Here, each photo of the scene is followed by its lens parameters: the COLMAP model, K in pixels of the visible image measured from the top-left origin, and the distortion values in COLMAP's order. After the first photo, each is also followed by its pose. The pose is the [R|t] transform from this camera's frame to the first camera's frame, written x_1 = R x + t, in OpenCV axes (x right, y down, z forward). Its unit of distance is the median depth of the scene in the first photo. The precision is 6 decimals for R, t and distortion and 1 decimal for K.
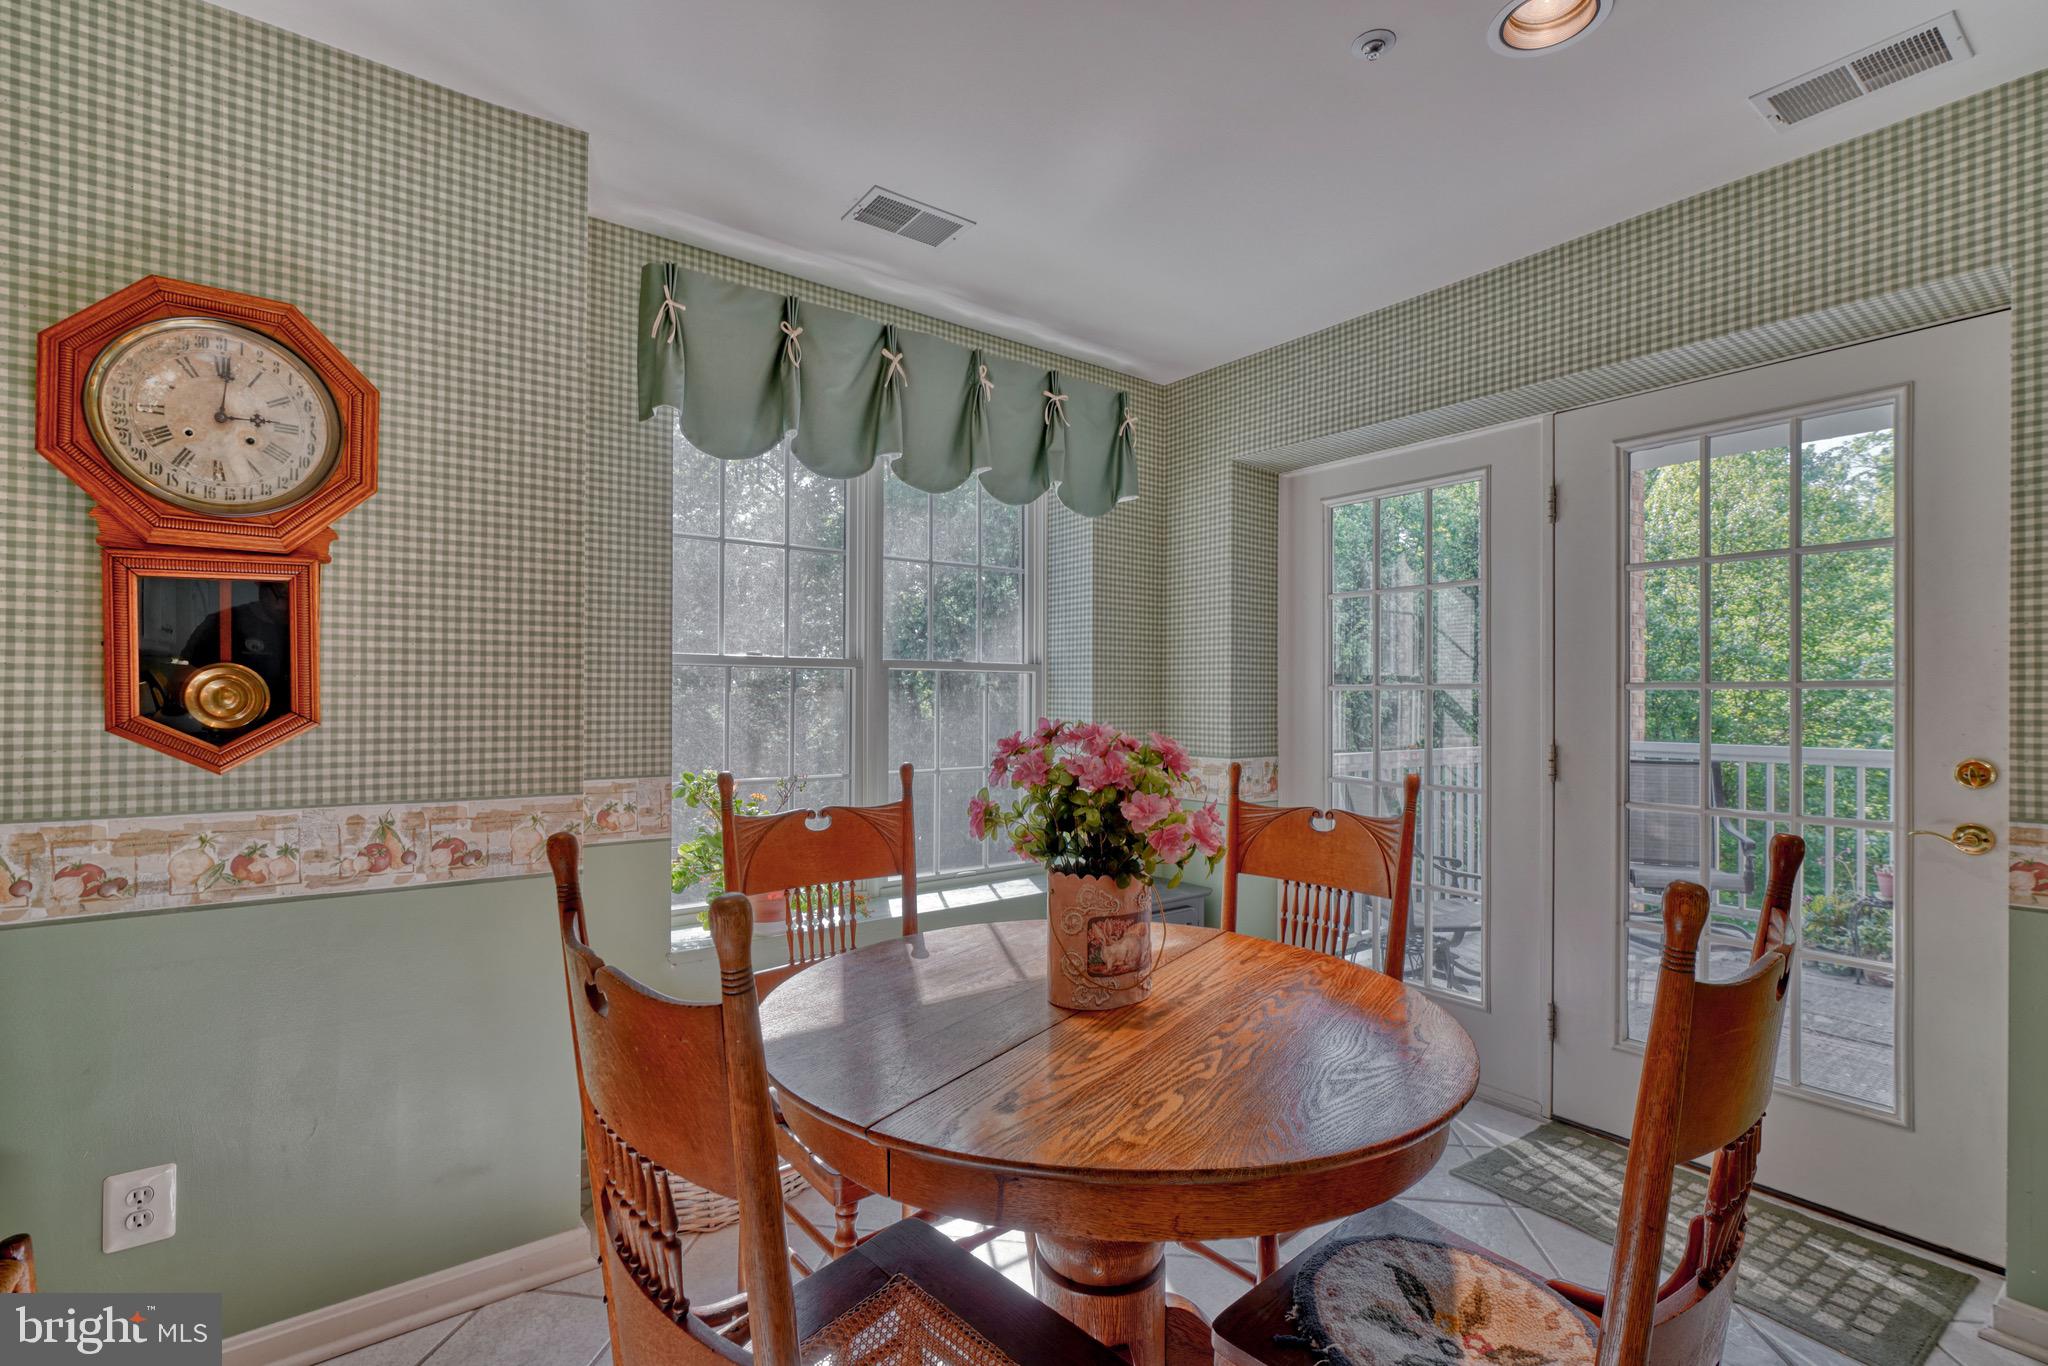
lens RADIAL K [[932.9, 0, 1033.0], [0, 932.9, 690.4], [0, 0, 1]] dist [-0.004903, 0.003714]
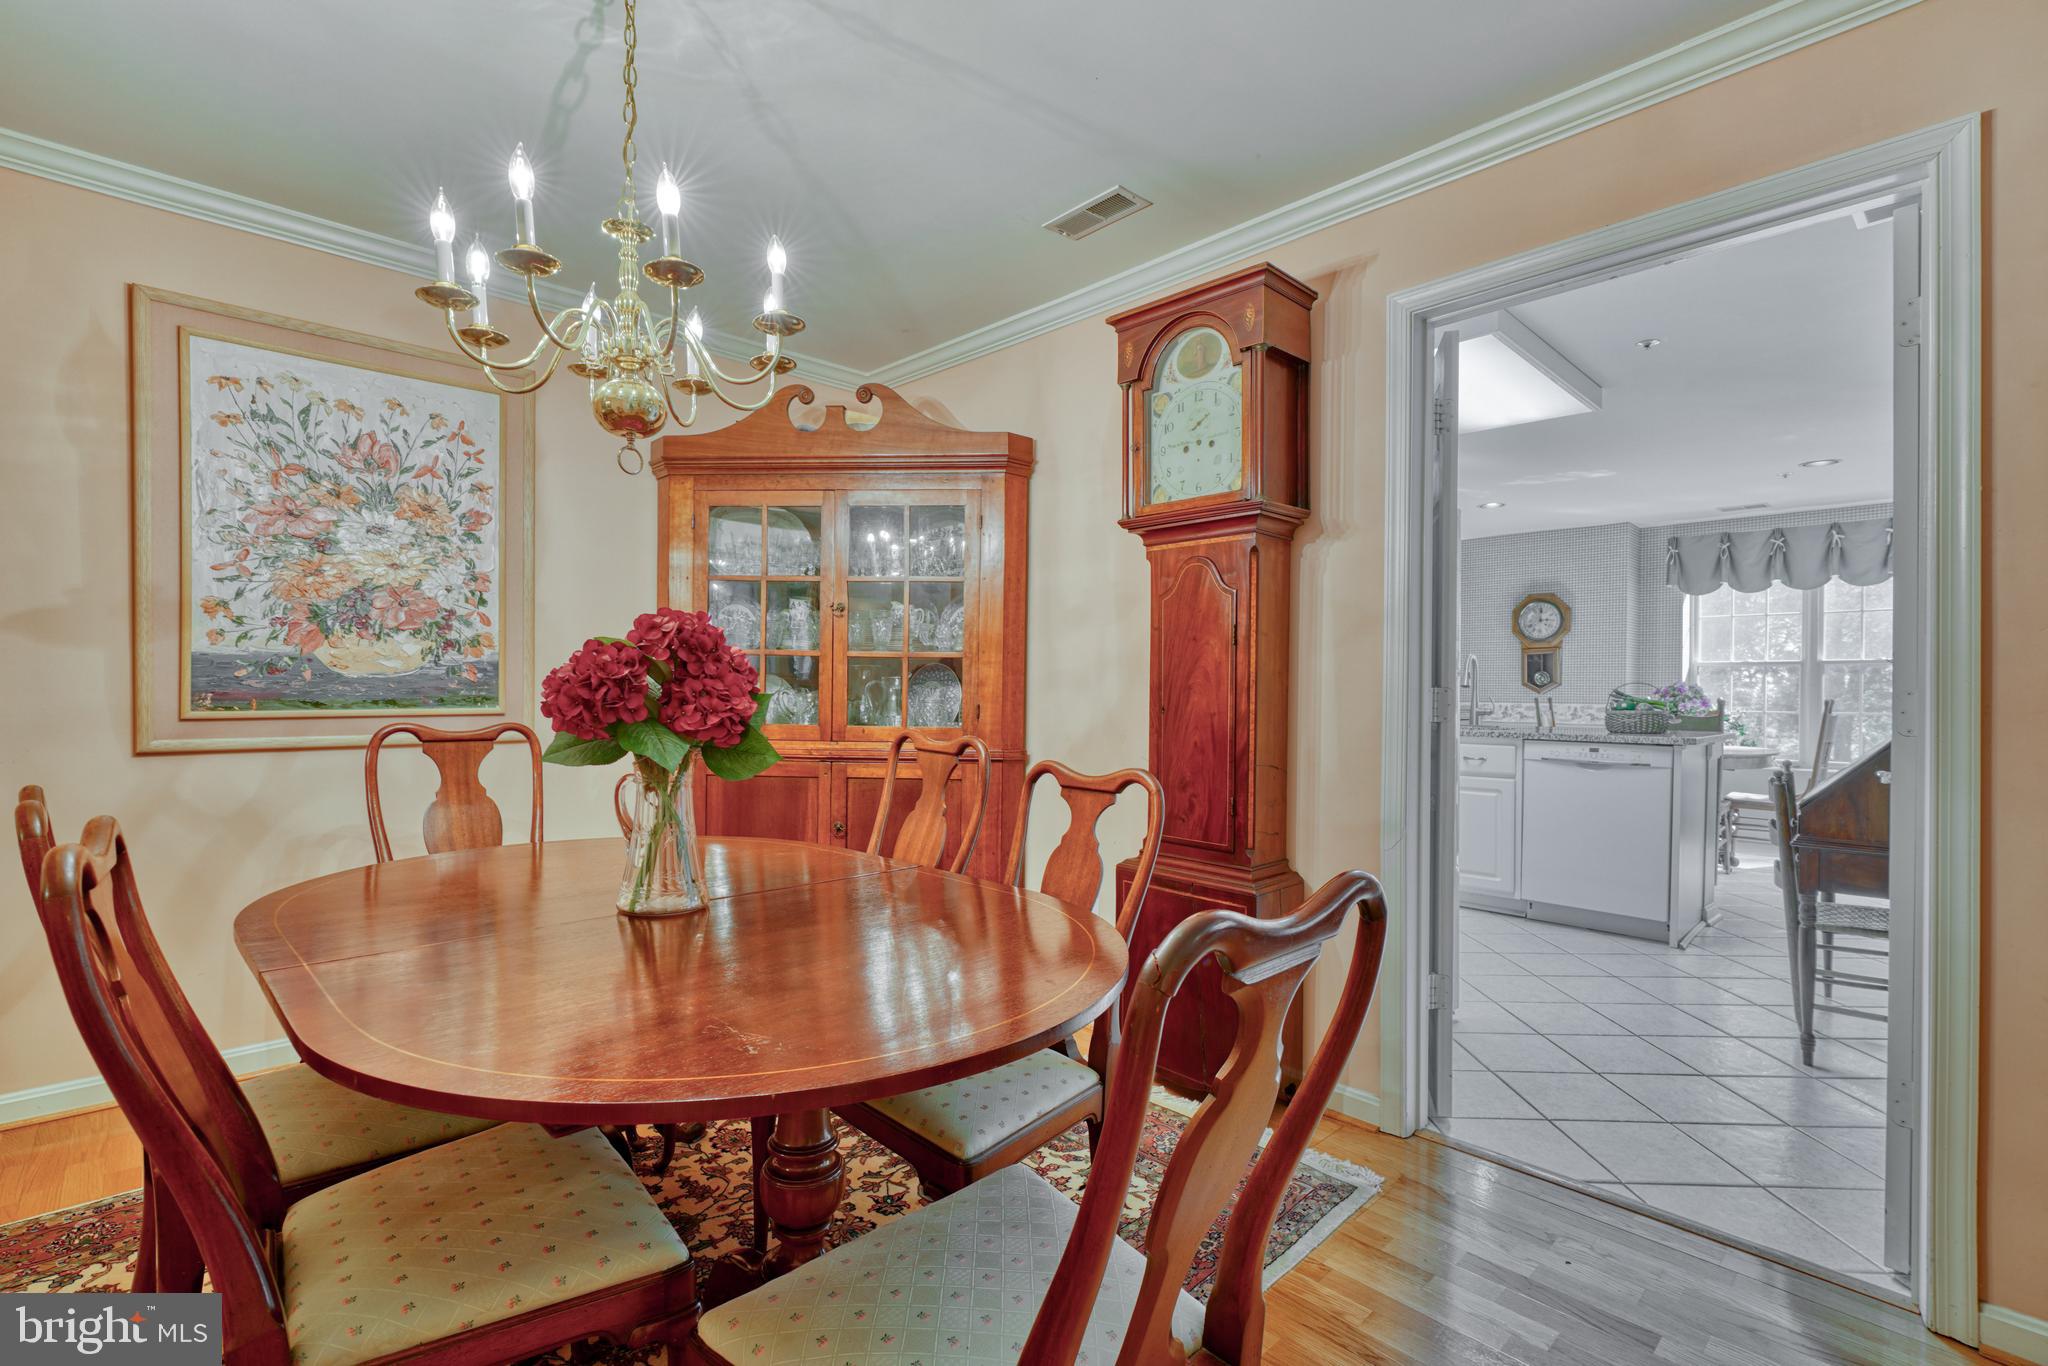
lens RADIAL K [[932.9, 0, 1009.9], [0, 932.9, 699.2], [0, 0, 1]] dist [-0.004903, 0.003714]
pose [[0.128724, 0.005240, -0.991667, 3.559413], [0.003032, 0.999979, 0.005677, 0.078852], [0.991676, -0.003737, 0.128706, -2.346218]]
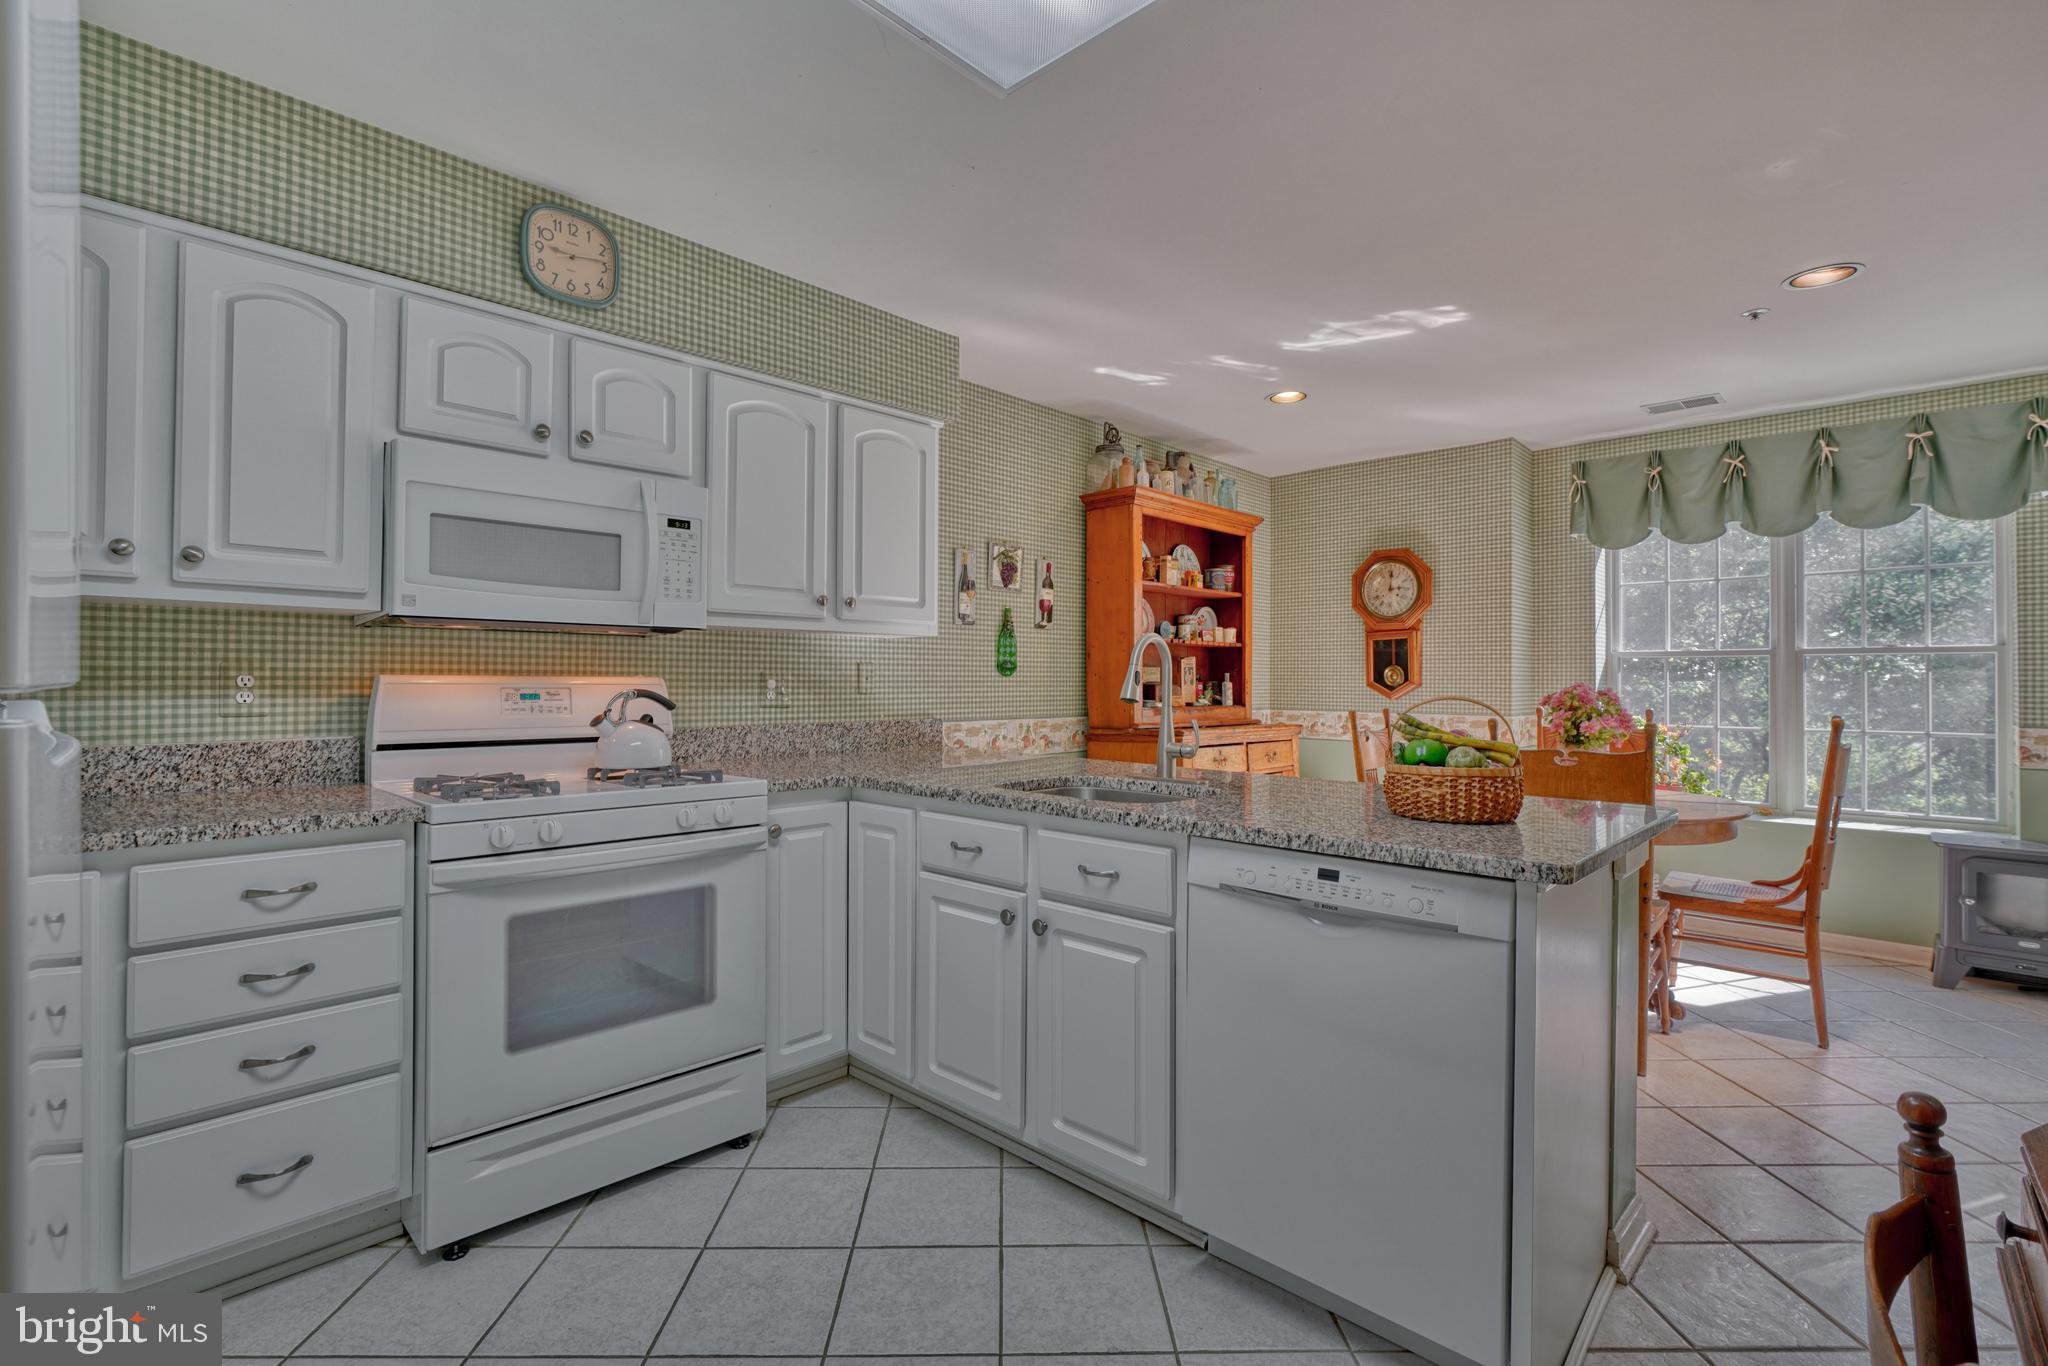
lens RADIAL K [[932.9, 0, 1025.5], [0, 932.9, 673.8], [0, 0, 1]] dist [-0.004903, 0.003714]
pose [[0.183701, -0.011871, -0.982911, 2.051423], [0.003813, 0.999928, -0.011364, 0.031268], [0.982975, -0.001660, 0.183733, -0.829050]]
